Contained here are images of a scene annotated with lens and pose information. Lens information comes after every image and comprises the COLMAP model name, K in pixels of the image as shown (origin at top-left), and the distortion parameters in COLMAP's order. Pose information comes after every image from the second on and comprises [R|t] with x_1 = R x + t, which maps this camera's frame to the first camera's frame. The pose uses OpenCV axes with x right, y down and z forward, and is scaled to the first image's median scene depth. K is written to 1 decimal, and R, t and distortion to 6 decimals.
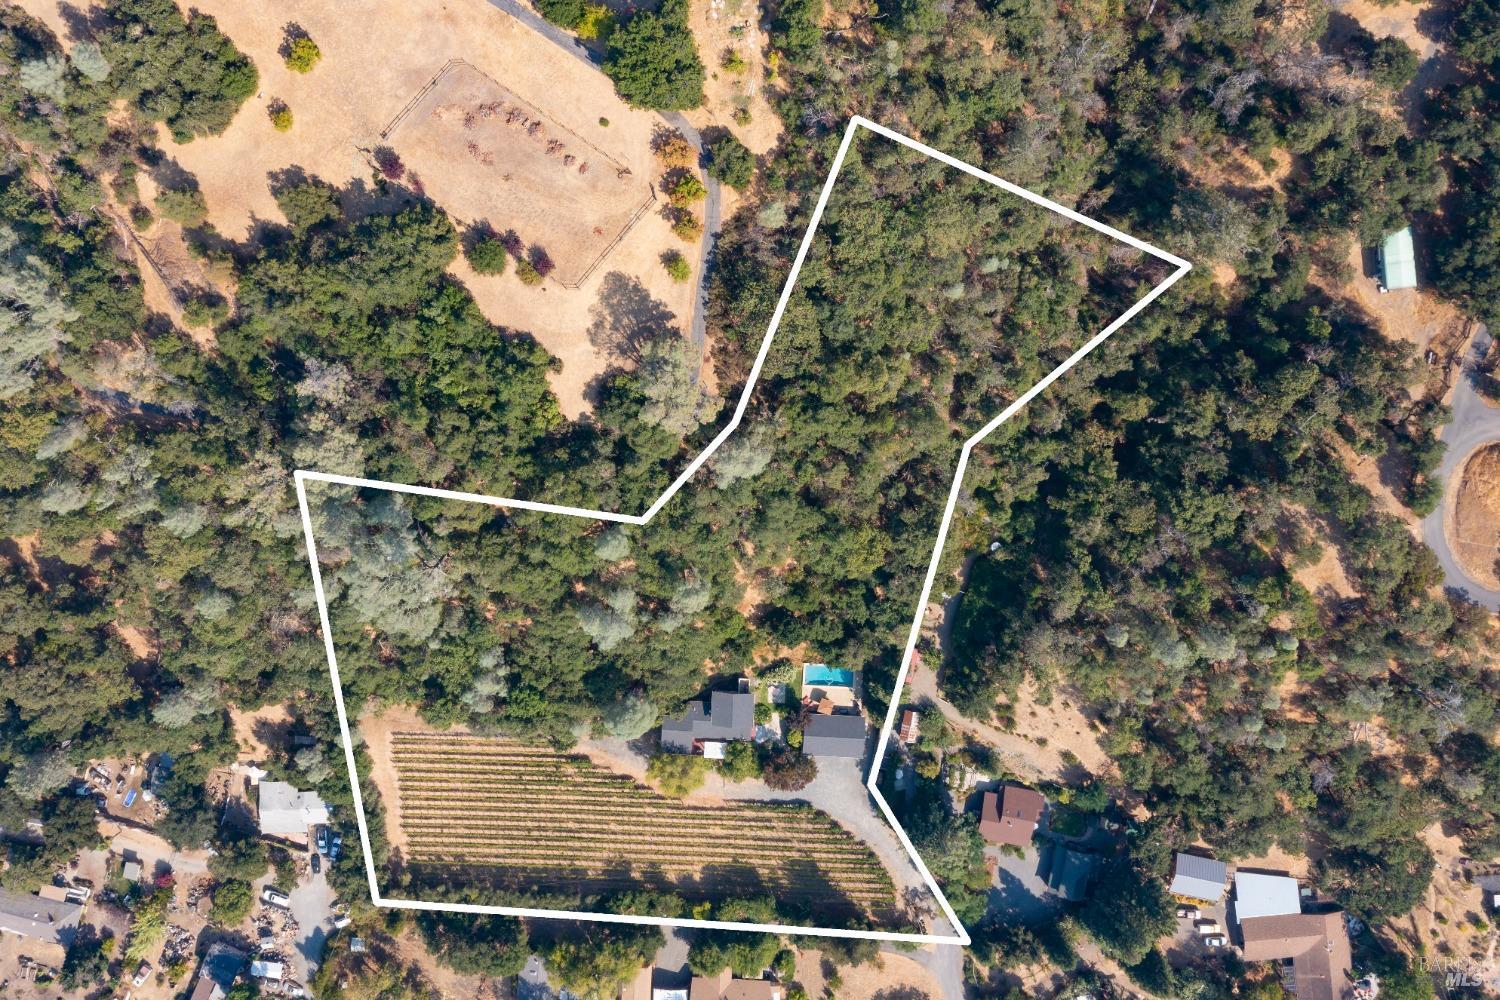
lens RADIAL K [[1194.8, 0, 750.0], [0, 1194.8, 500.0], [0, 0, 1]] dist [0.004411, 0.008449]
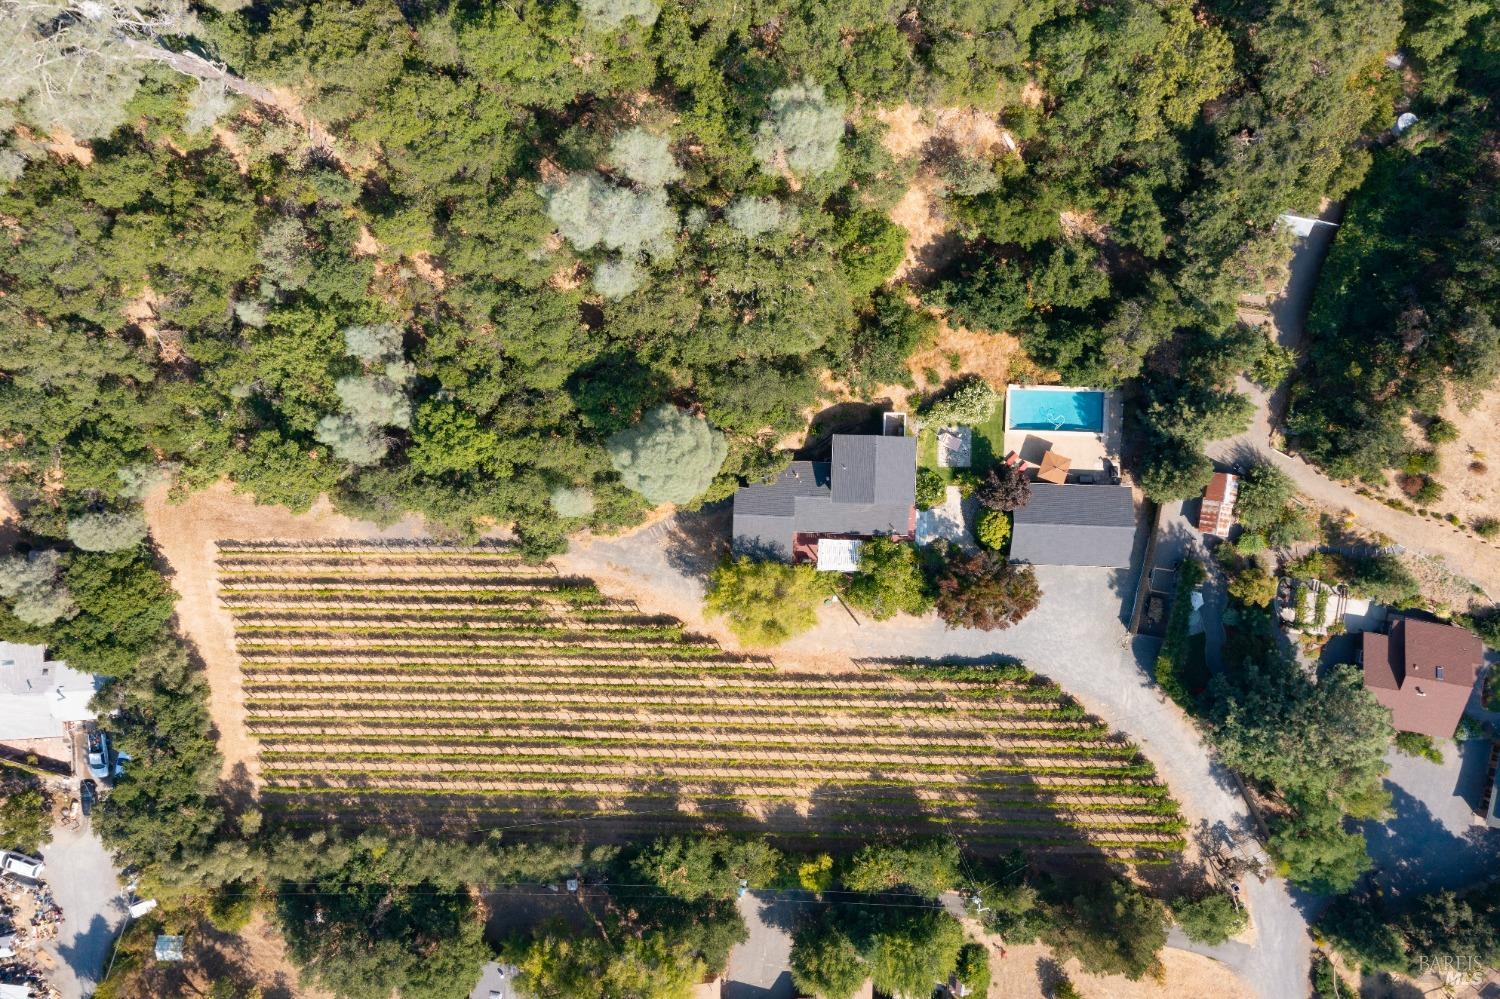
lens RADIAL K [[1191.6, 0, 797.2], [0, 1191.6, 498.5], [0, 0, 1]] dist [0.007728, 0.009088]
pose [[0.999856, -0.016713, -0.002968, -0.043512], [0.016733, 0.999835, 0.007017, 0.175680], [0.002851, -0.007065, 0.999971, 0.477487]]
